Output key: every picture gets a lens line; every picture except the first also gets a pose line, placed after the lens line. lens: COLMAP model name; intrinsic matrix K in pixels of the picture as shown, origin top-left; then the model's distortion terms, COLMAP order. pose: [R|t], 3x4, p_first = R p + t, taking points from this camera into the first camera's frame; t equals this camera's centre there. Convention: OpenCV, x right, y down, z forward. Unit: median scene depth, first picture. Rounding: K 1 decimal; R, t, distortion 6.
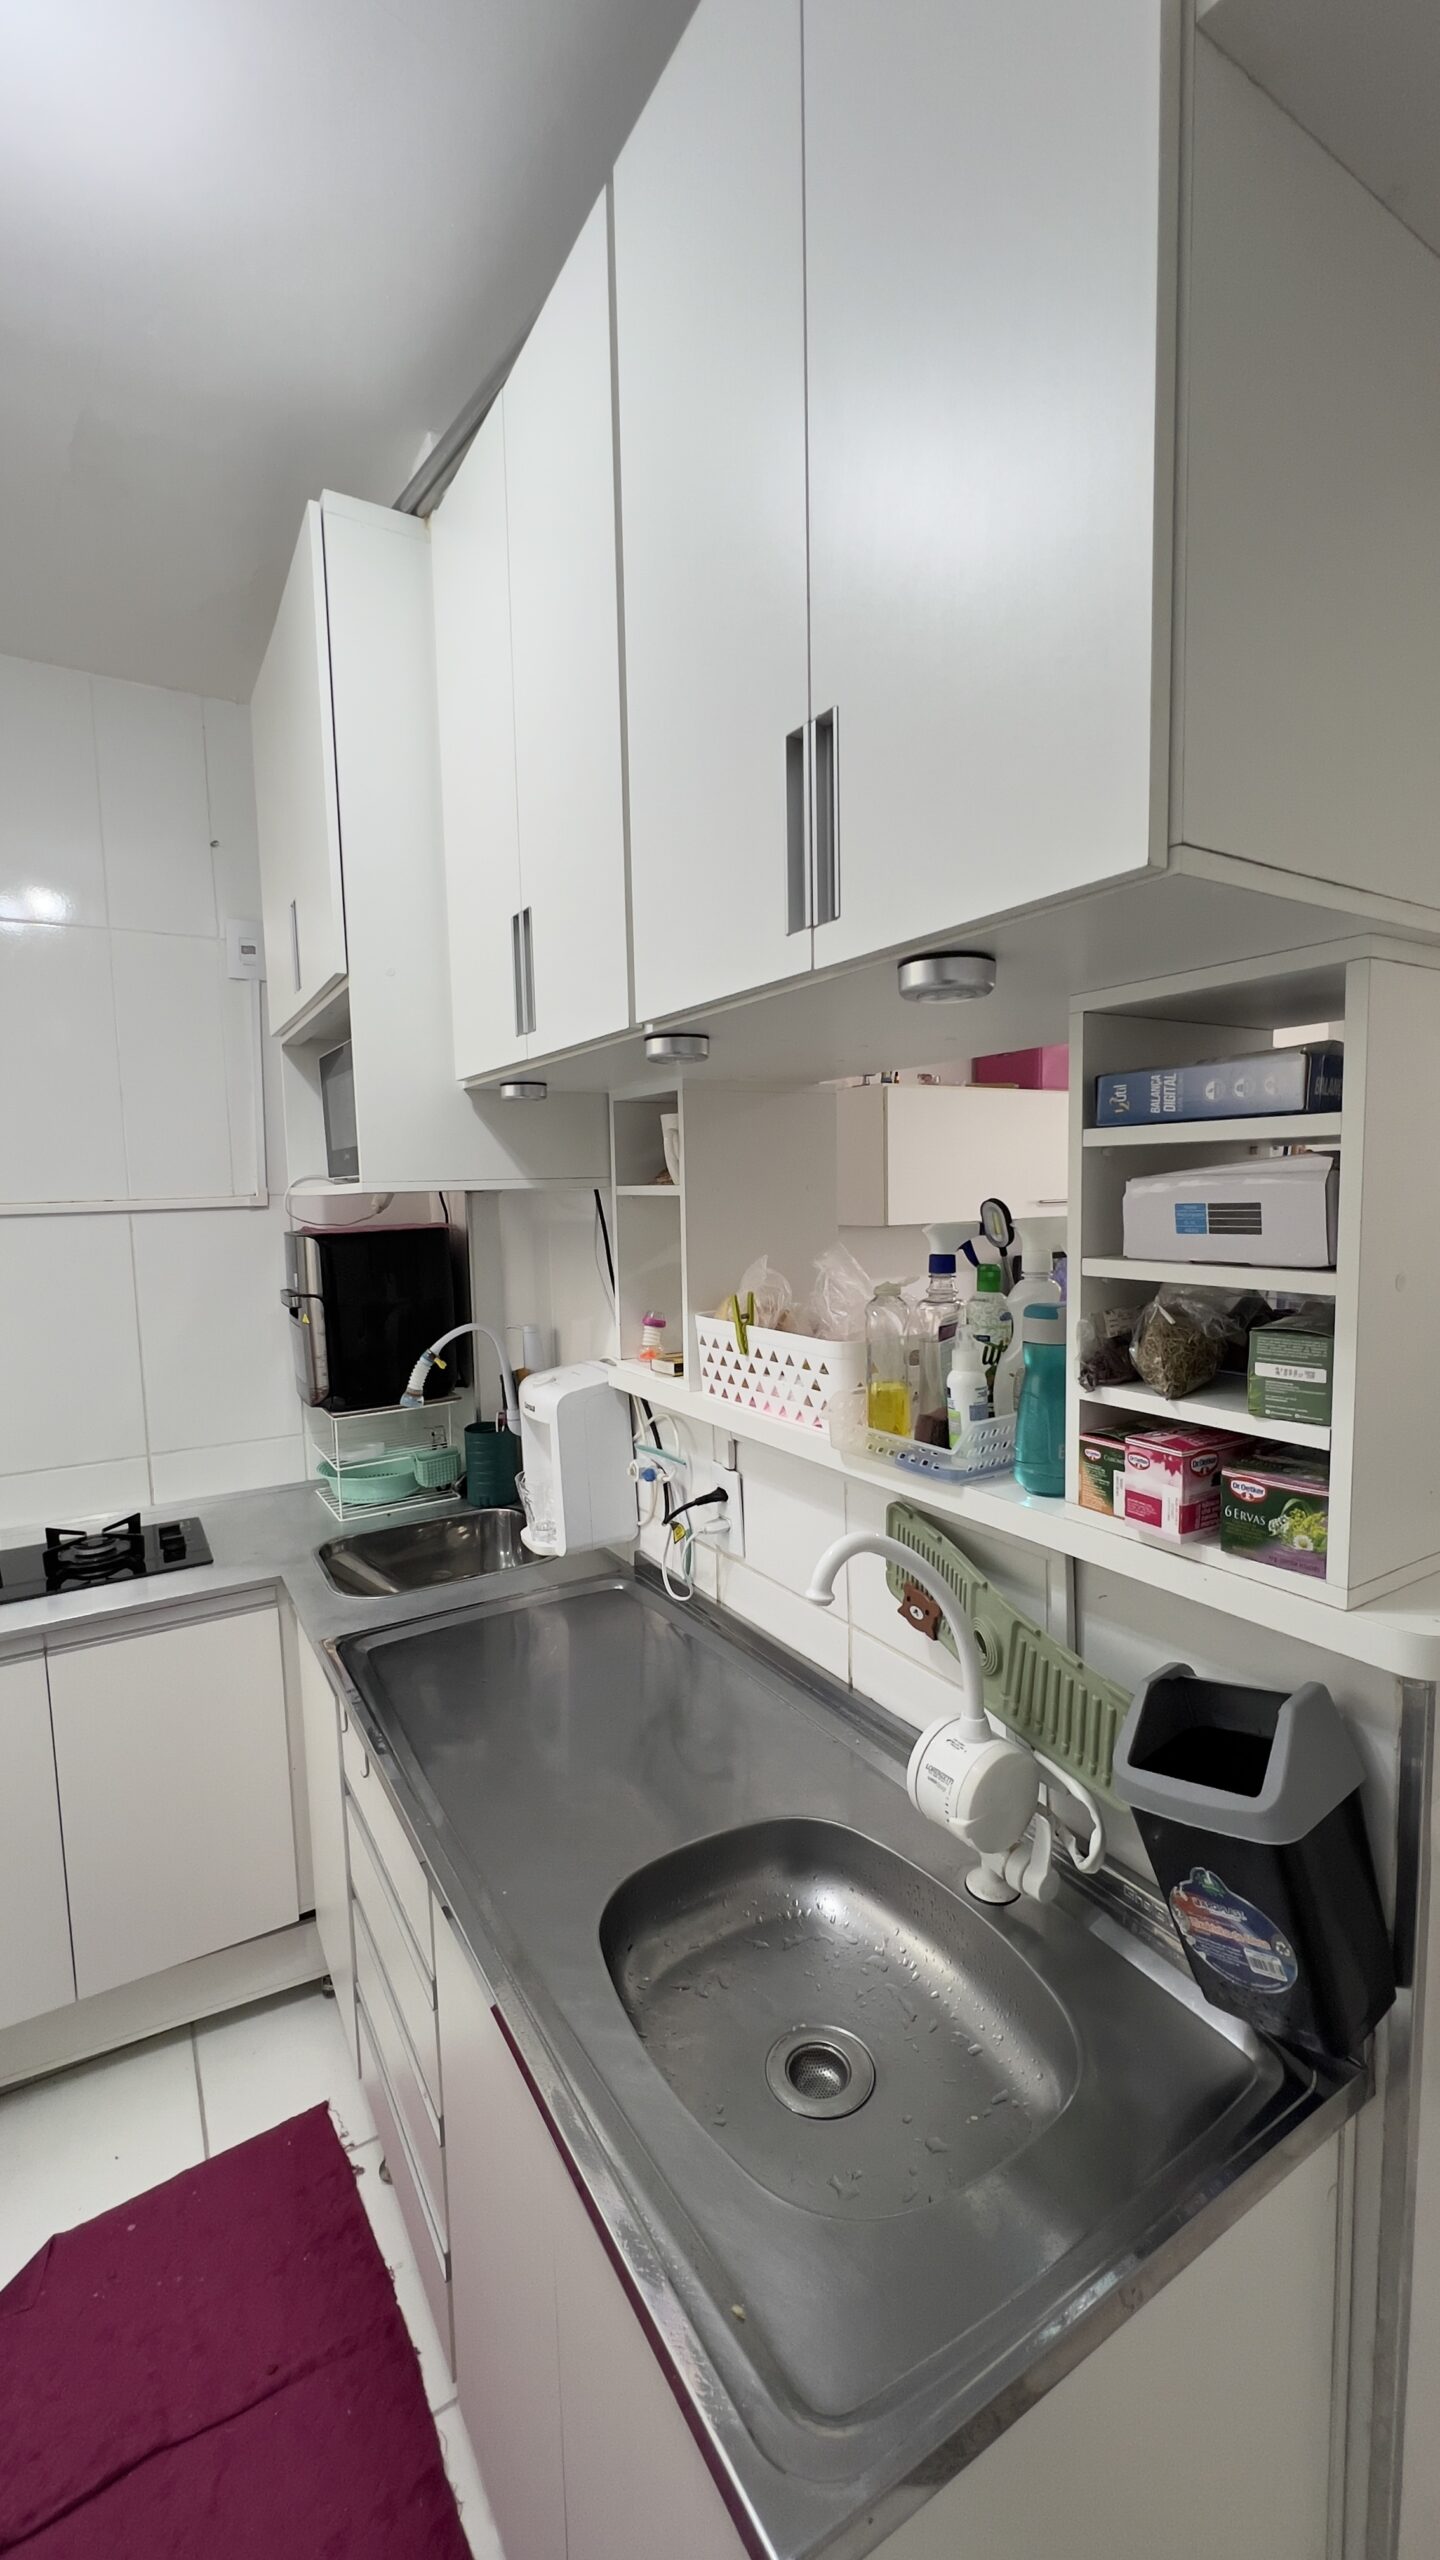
lens RADIAL K [[1026.0, 0, 722.1], [0, 1026.0, 1273.1], [0, 0, 1]] dist [-0.001773, 0.000343]
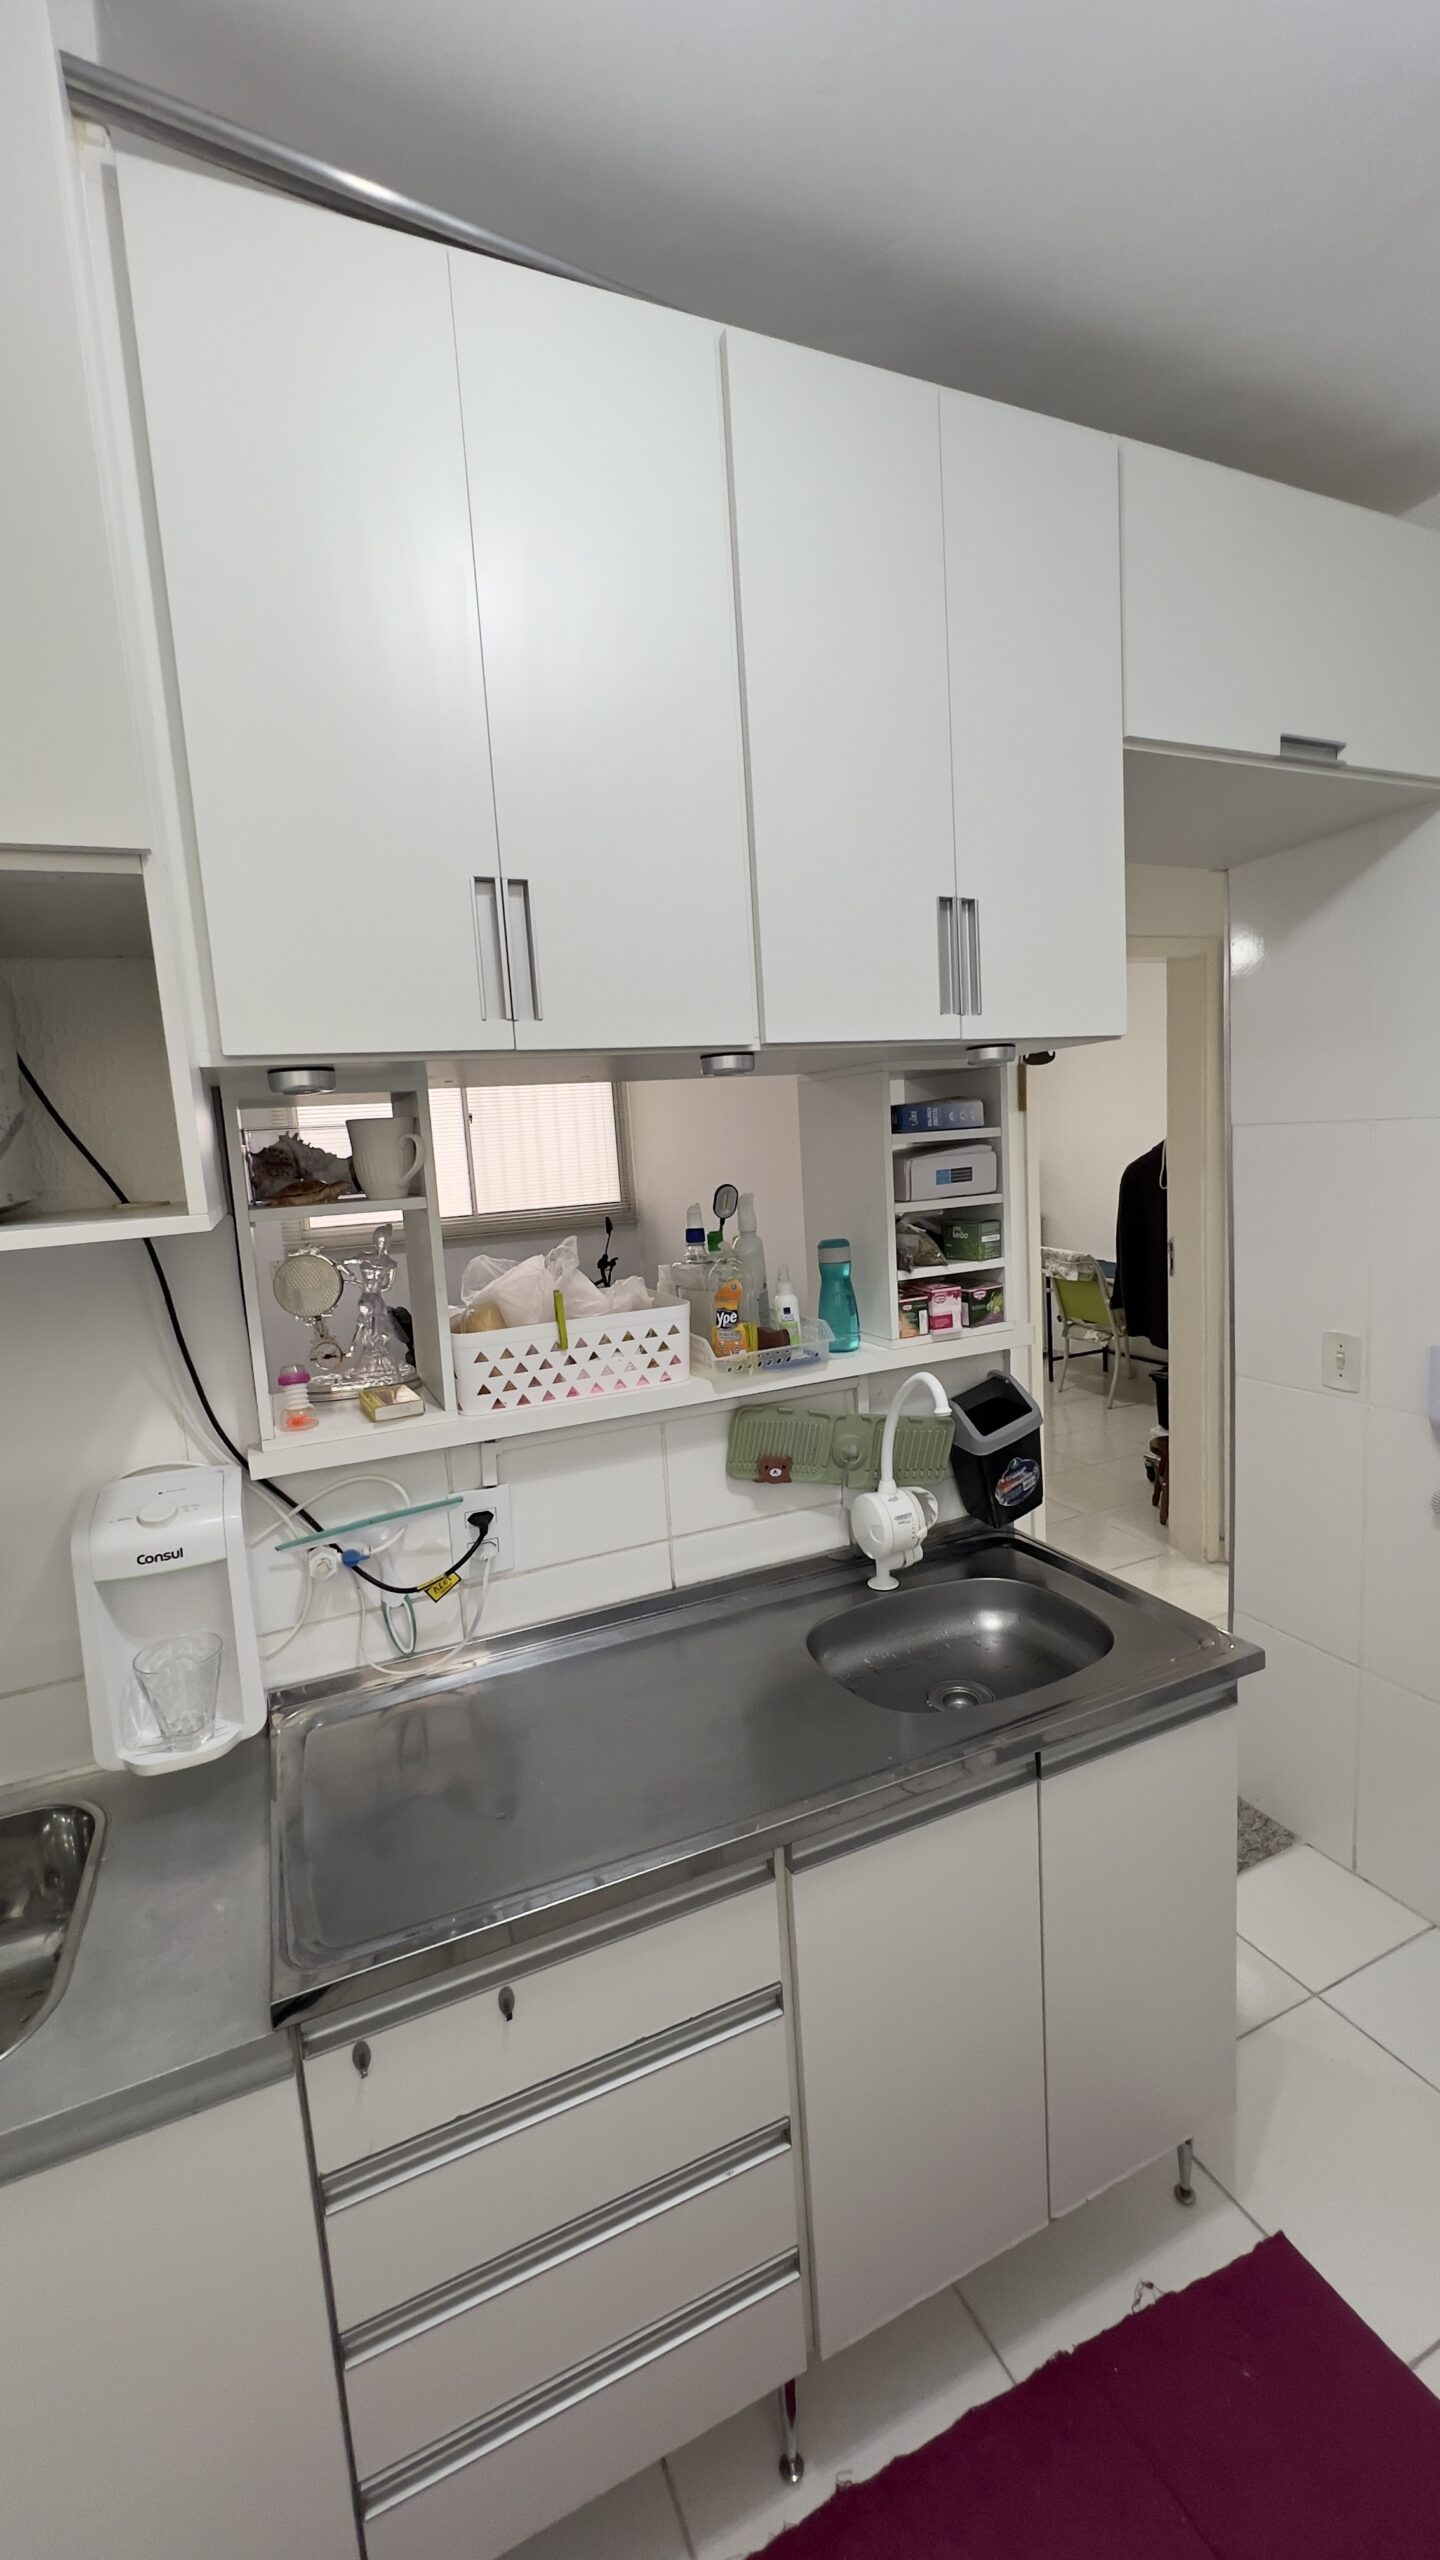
lens RADIAL K [[1025.9, 0, 713.4], [0, 1025.9, 1272.0], [0, 0, 1]] dist [-0.004362, 0.001361]
pose [[0.129971, -0.114516, 0.984883, -0.899461], [0.146470, 0.984628, 0.095157, -0.069315], [-0.980640, 0.131888, 0.144746, 0.633009]]
